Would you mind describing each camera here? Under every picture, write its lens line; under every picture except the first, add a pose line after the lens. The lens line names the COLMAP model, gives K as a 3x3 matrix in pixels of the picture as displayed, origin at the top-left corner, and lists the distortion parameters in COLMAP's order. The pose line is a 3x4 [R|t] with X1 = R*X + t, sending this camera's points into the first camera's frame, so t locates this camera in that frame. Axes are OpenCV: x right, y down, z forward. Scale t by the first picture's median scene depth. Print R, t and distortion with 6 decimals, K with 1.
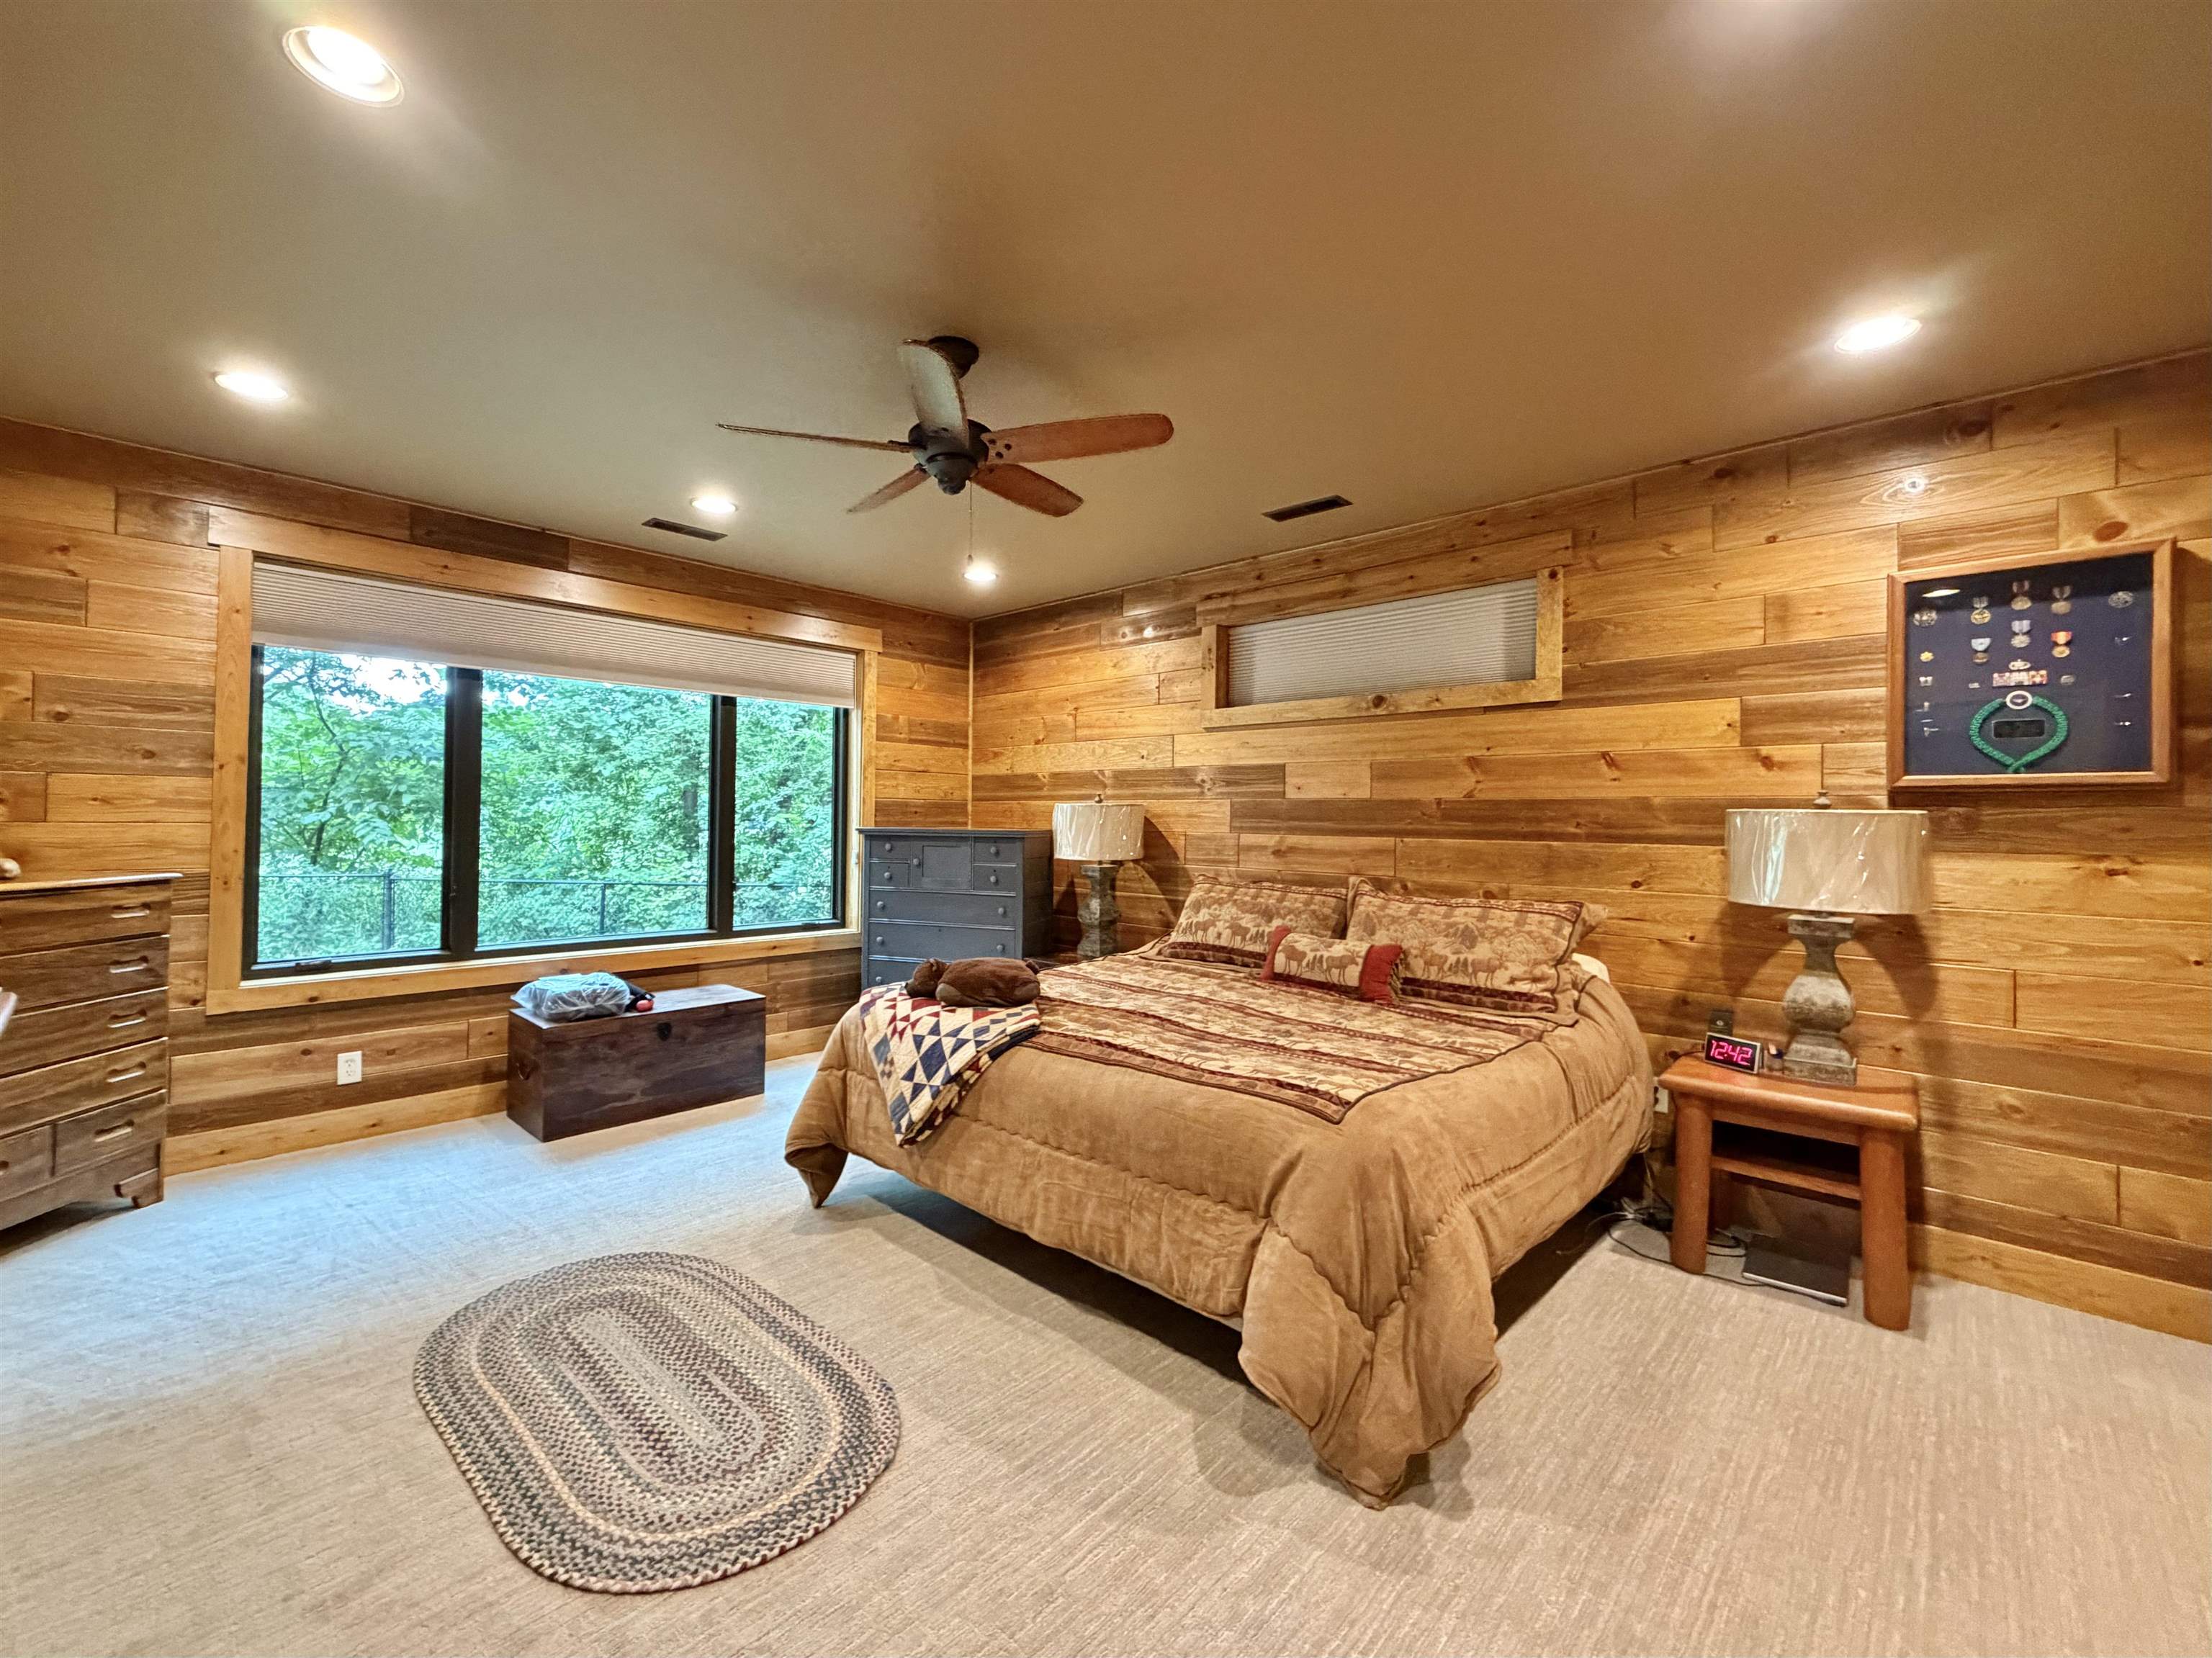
lens RADIAL K [[916.7, 0, 1039.2], [0, 916.7, 824.1], [0, 0, 1]] dist [-0.007881, 0.004263]
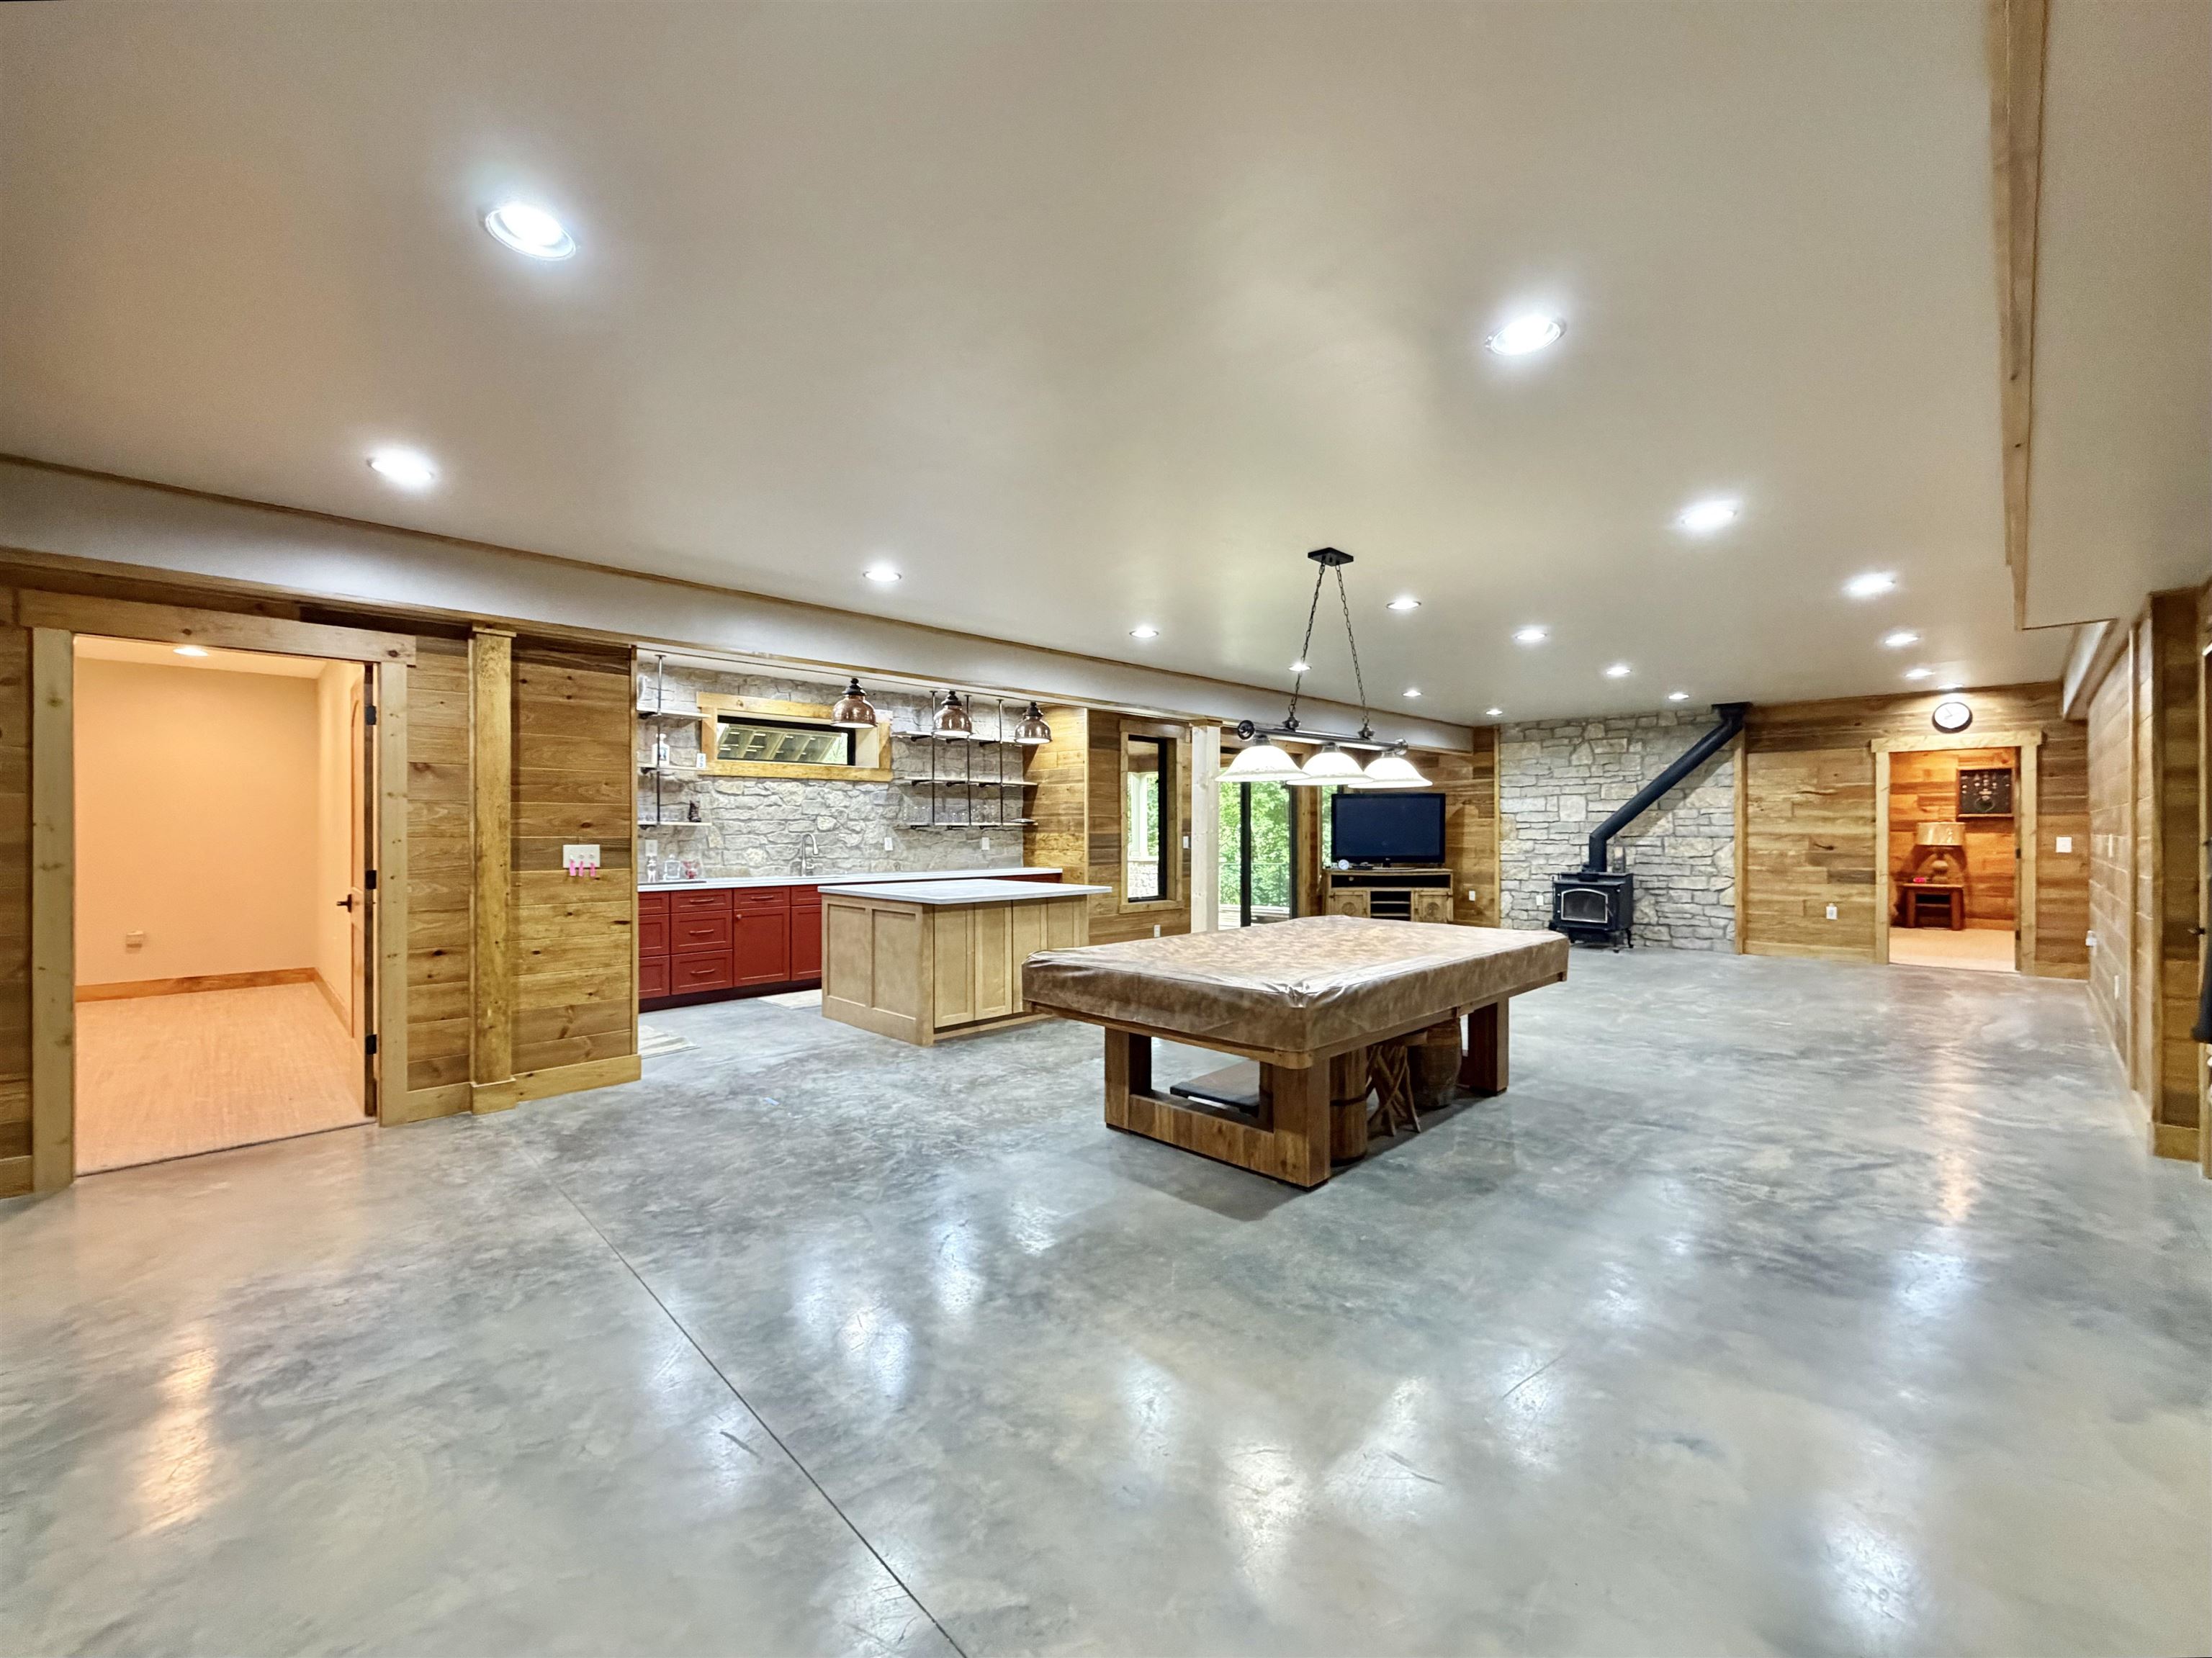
lens RADIAL K [[916.7, 0, 1051.9], [0, 916.7, 845.1], [0, 0, 1]] dist [-0.007881, 0.004263]
pose [[0.999729, -0.009670, -0.021167, -3.290070], [0.009861, 0.999911, 0.008950, 0.011210], [0.021078, -0.009156, 0.999736, -3.447294]]
